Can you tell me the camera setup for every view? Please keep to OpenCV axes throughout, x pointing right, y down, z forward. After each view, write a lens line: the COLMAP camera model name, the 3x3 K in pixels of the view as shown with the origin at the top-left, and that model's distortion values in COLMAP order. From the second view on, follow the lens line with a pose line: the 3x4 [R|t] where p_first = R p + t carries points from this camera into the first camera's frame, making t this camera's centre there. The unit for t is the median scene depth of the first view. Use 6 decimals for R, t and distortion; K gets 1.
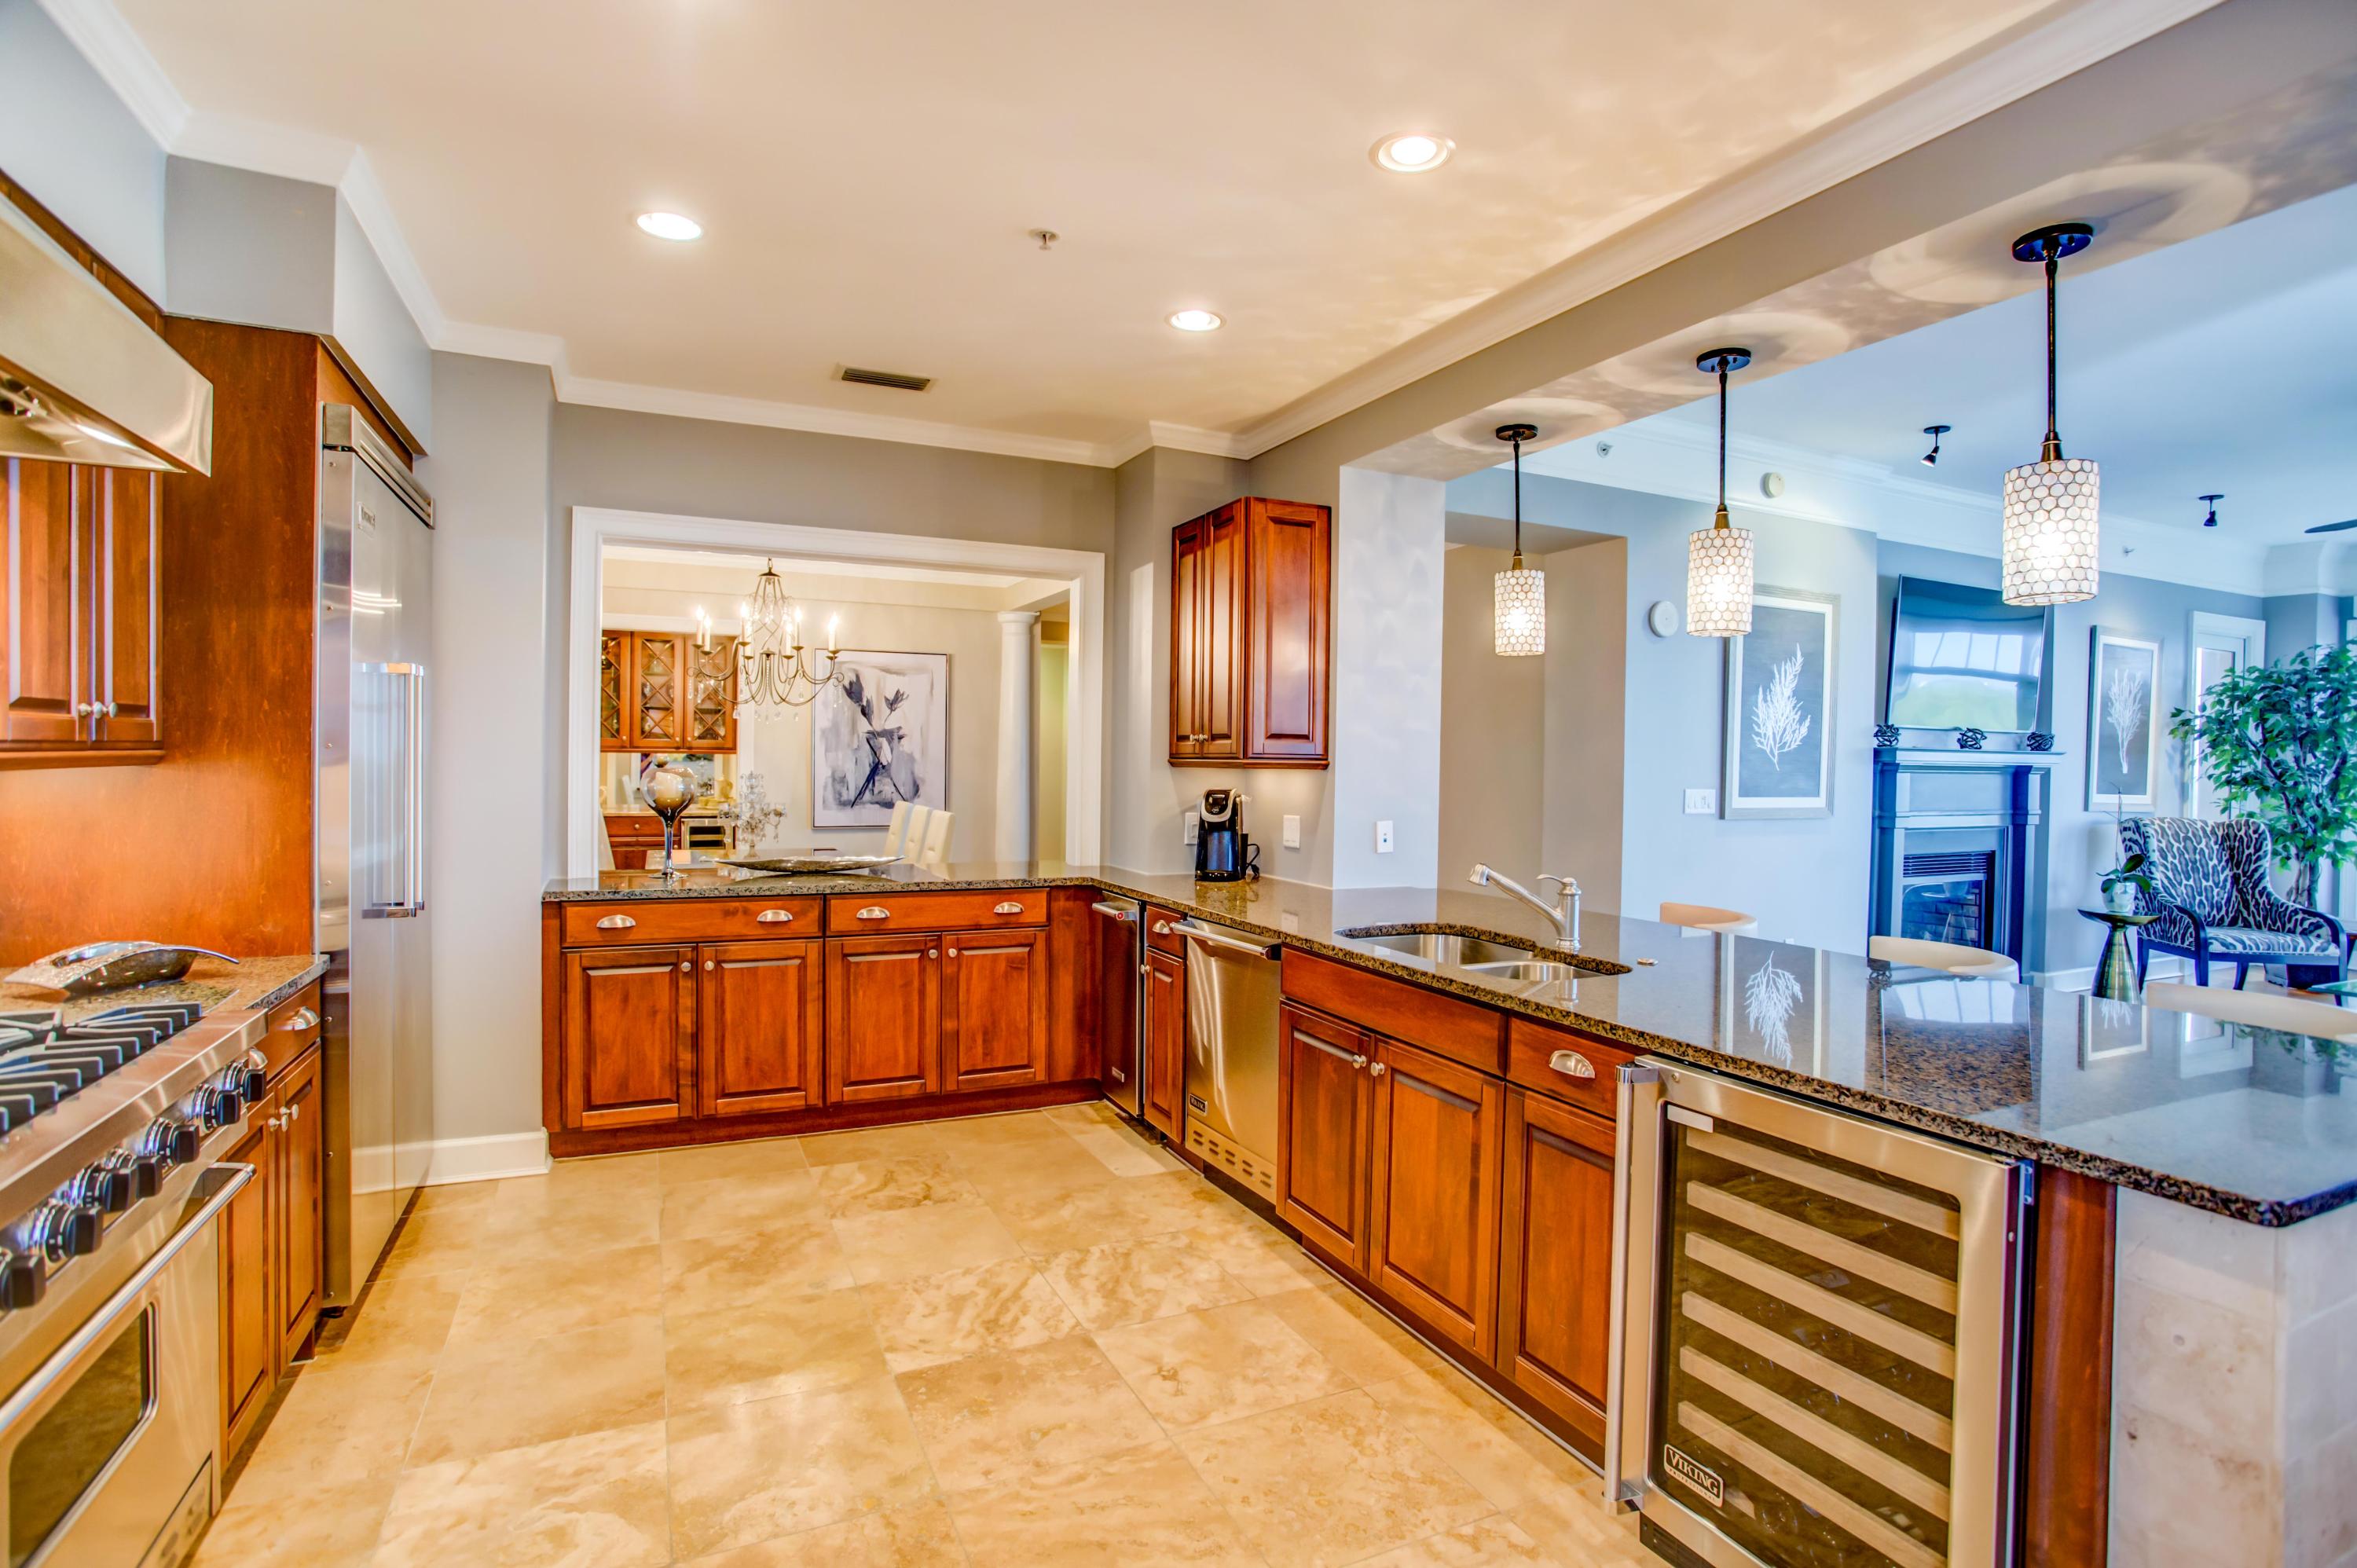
lens RADIAL K [[1147.2, 0, 1178.6], [0, 1147.2, 758.3], [0, 0, 1]] dist [-0.062889, 0.026444]
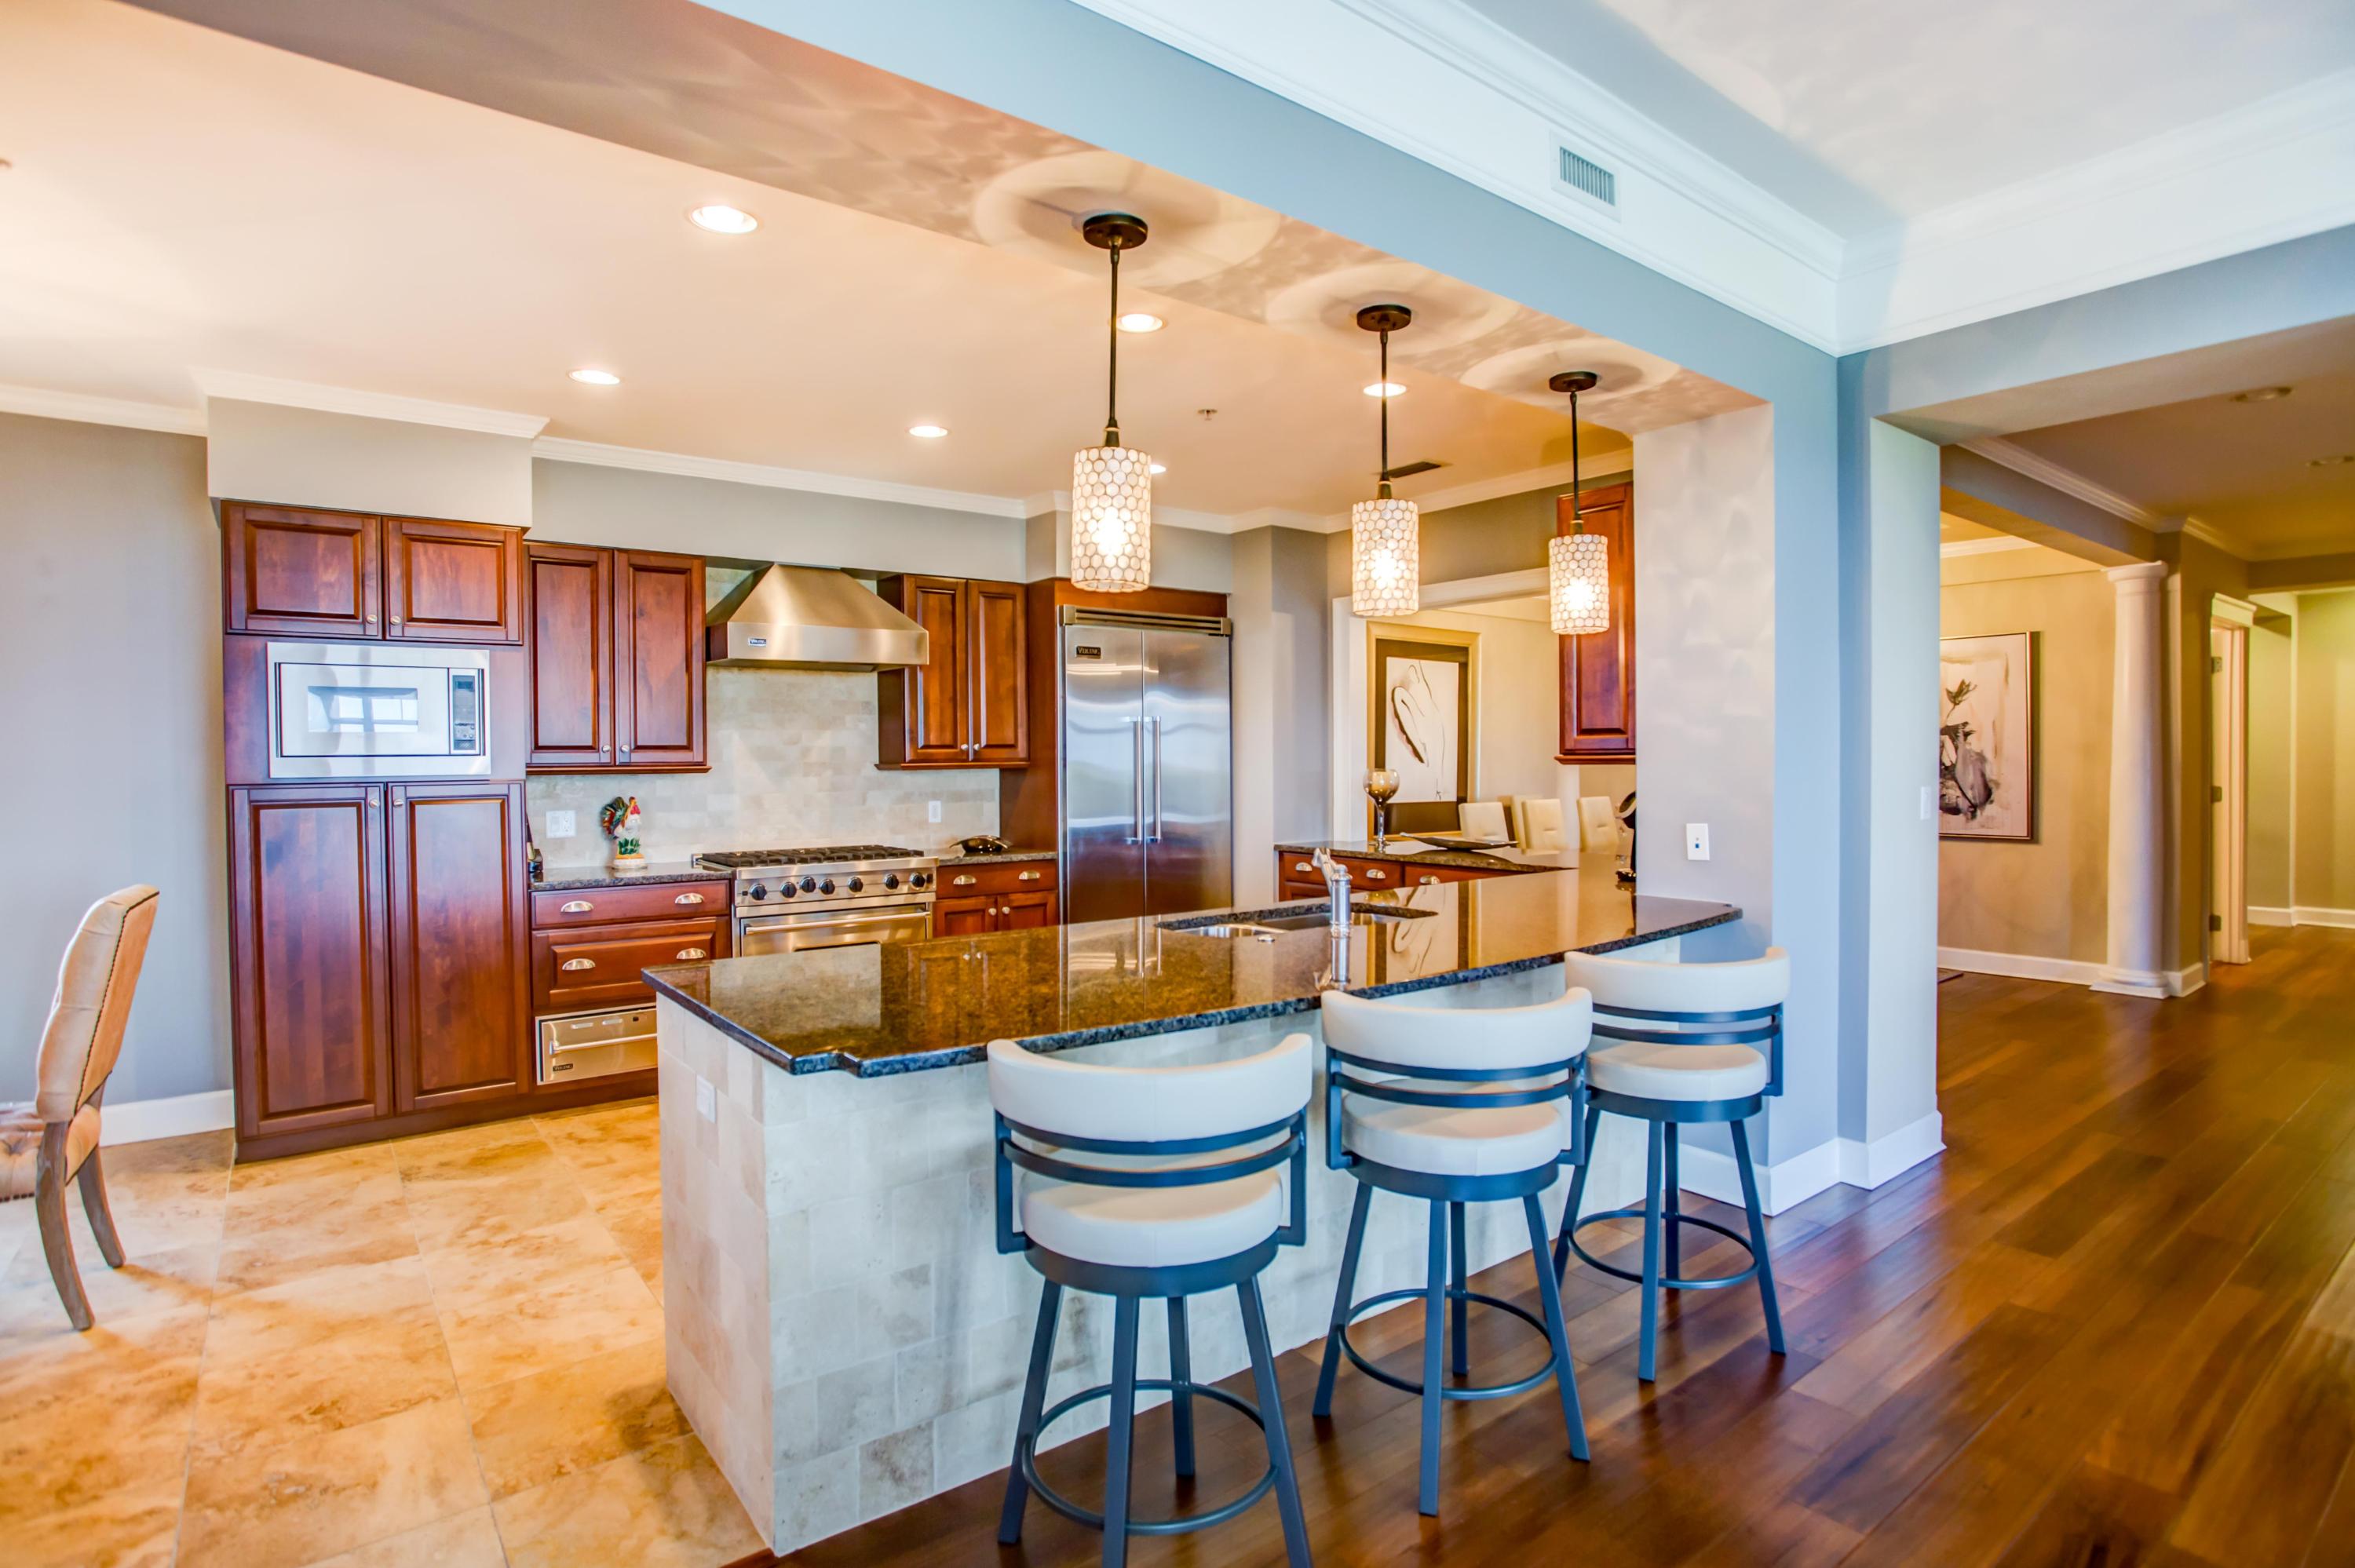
lens RADIAL K [[1189.0, 0, 1196.0], [0, 1189.0, 774.7], [0, 0, 1]] dist [-0.069719, 0.029003]
pose [[0.222084, -0.003333, -0.975022, 1.016459], [0.010508, 0.999944, -0.001025, 0.015555], [0.974971, -0.010018, 0.222106, 0.459232]]
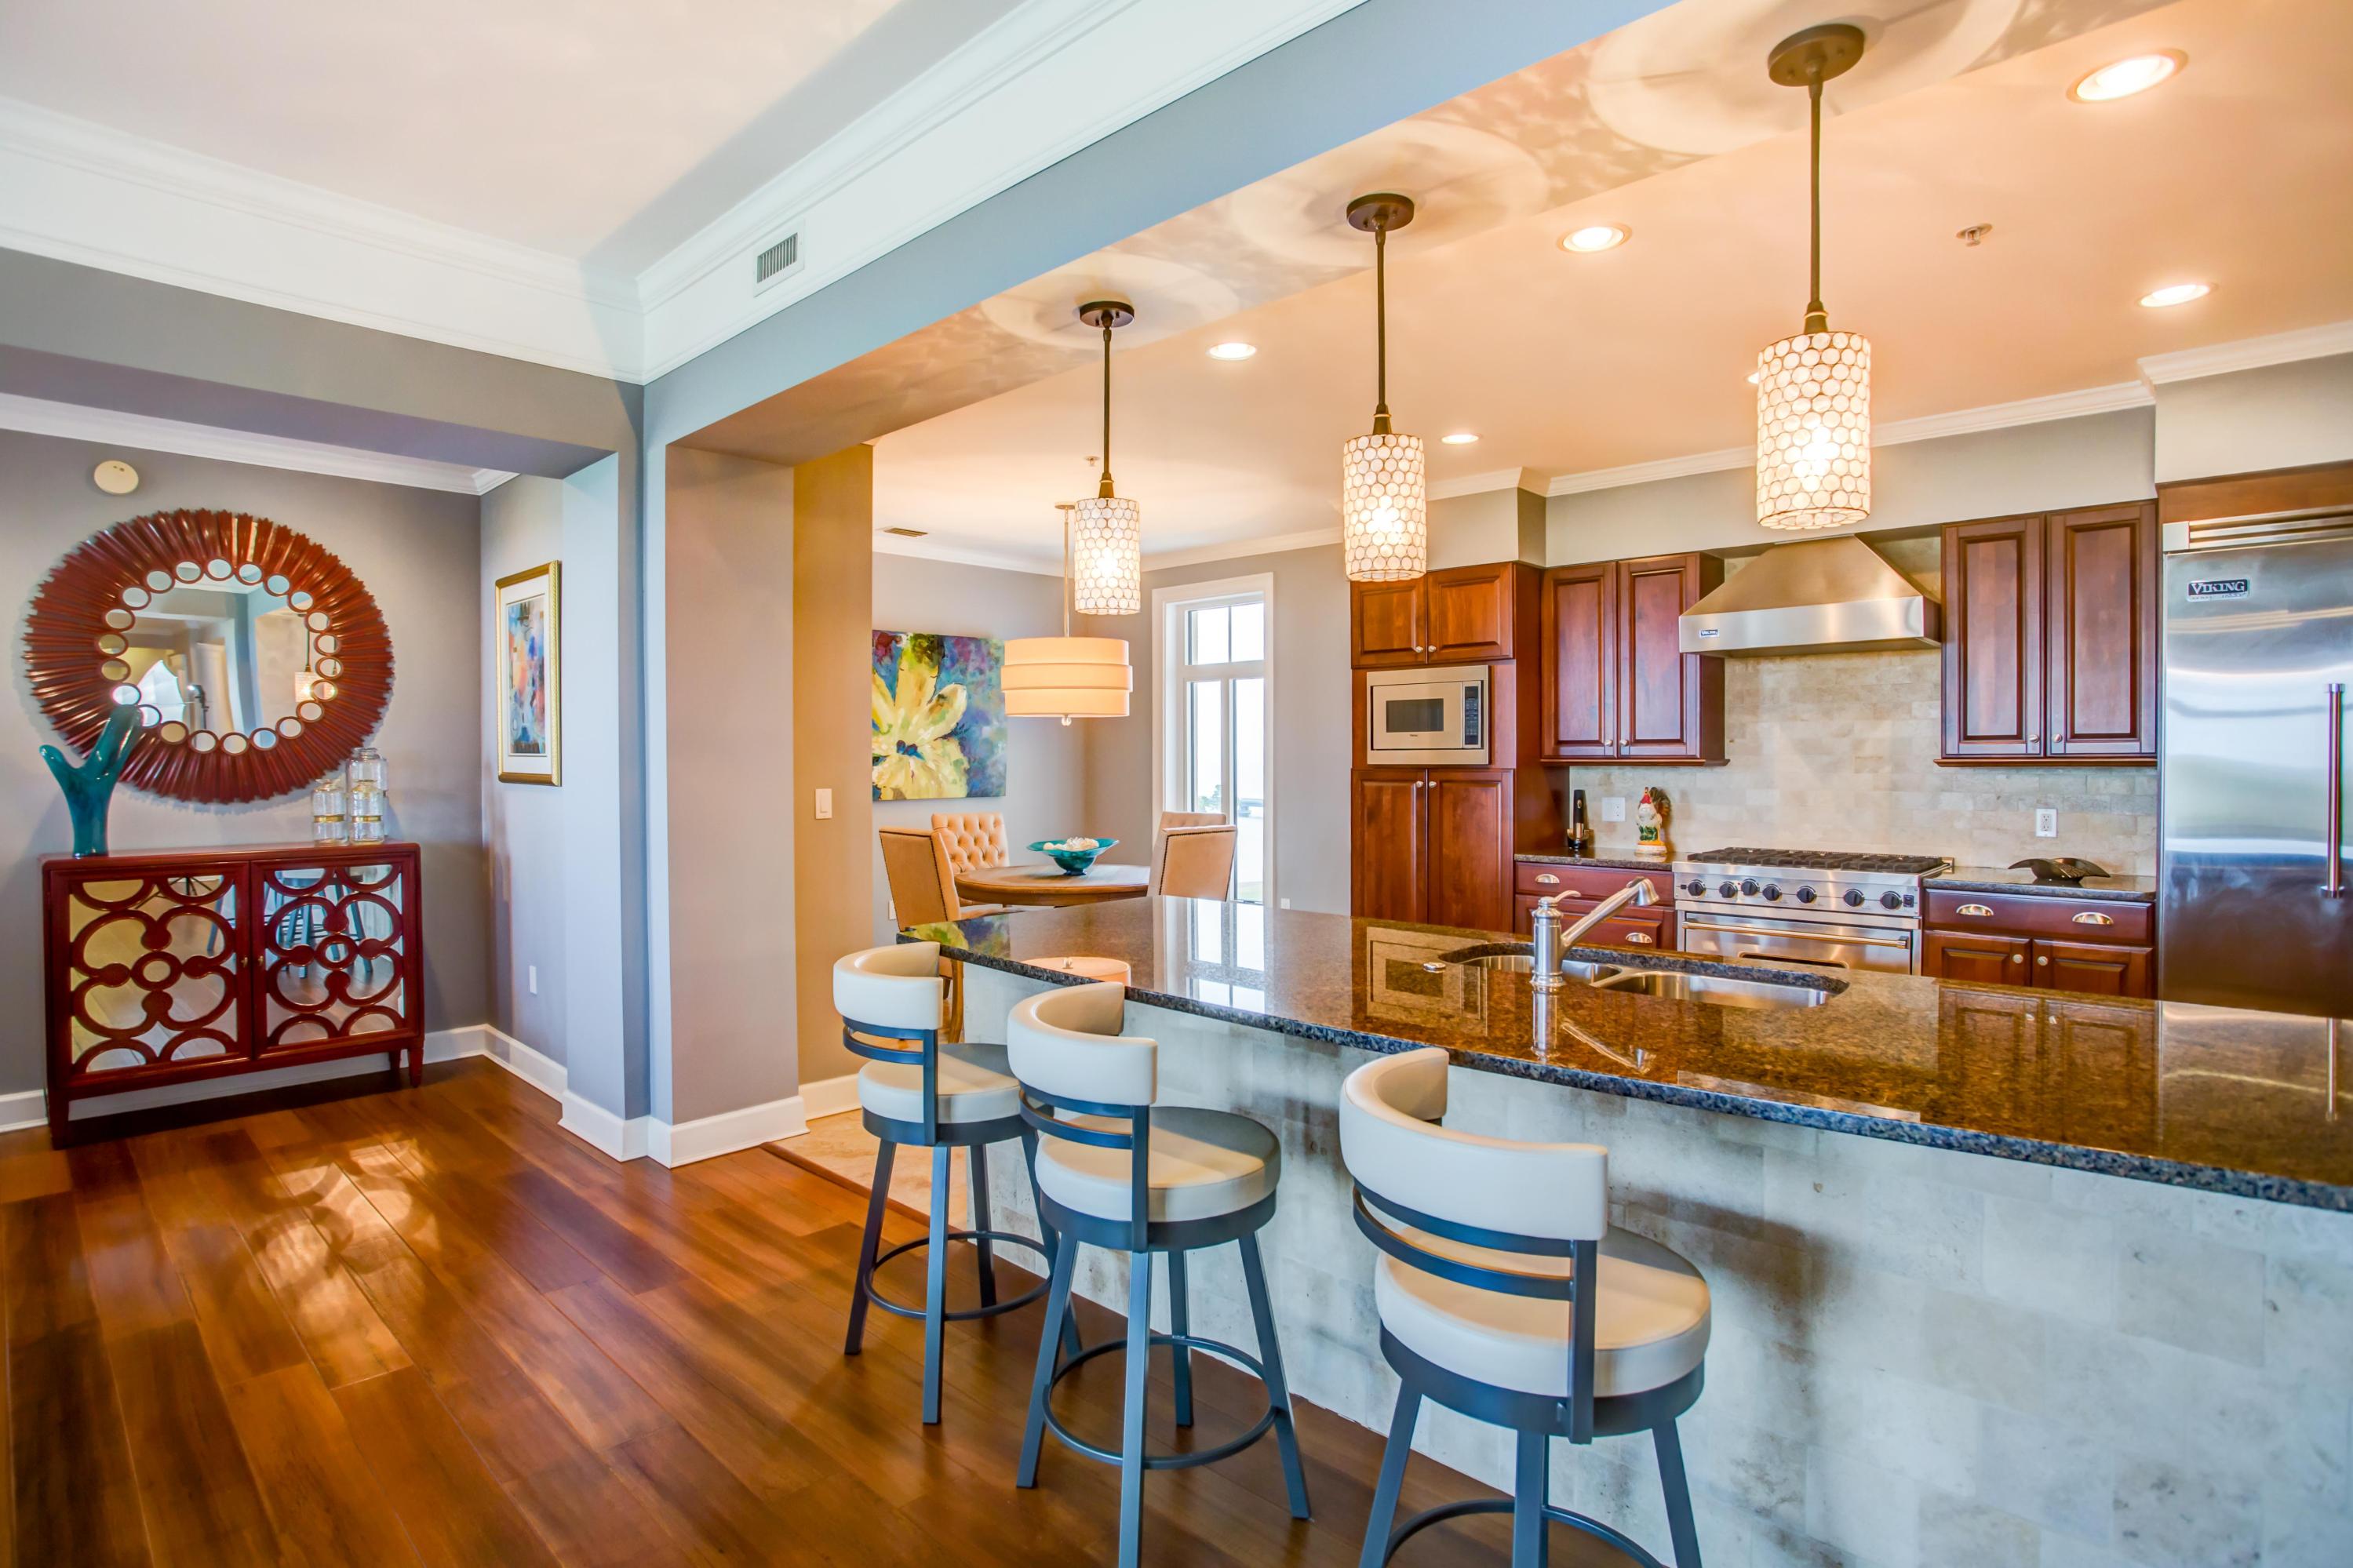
lens RADIAL K [[1188.0, 0, 1195.0], [0, 1188.0, 774.7], [0, 0, 1]] dist [-0.069719, 0.029003]
pose [[-0.929340, -0.005456, -0.369185, 0.643008], [-0.010023, 0.999895, 0.010454, 0.007873], [0.369089, 0.013416, -0.929297, 1.225292]]
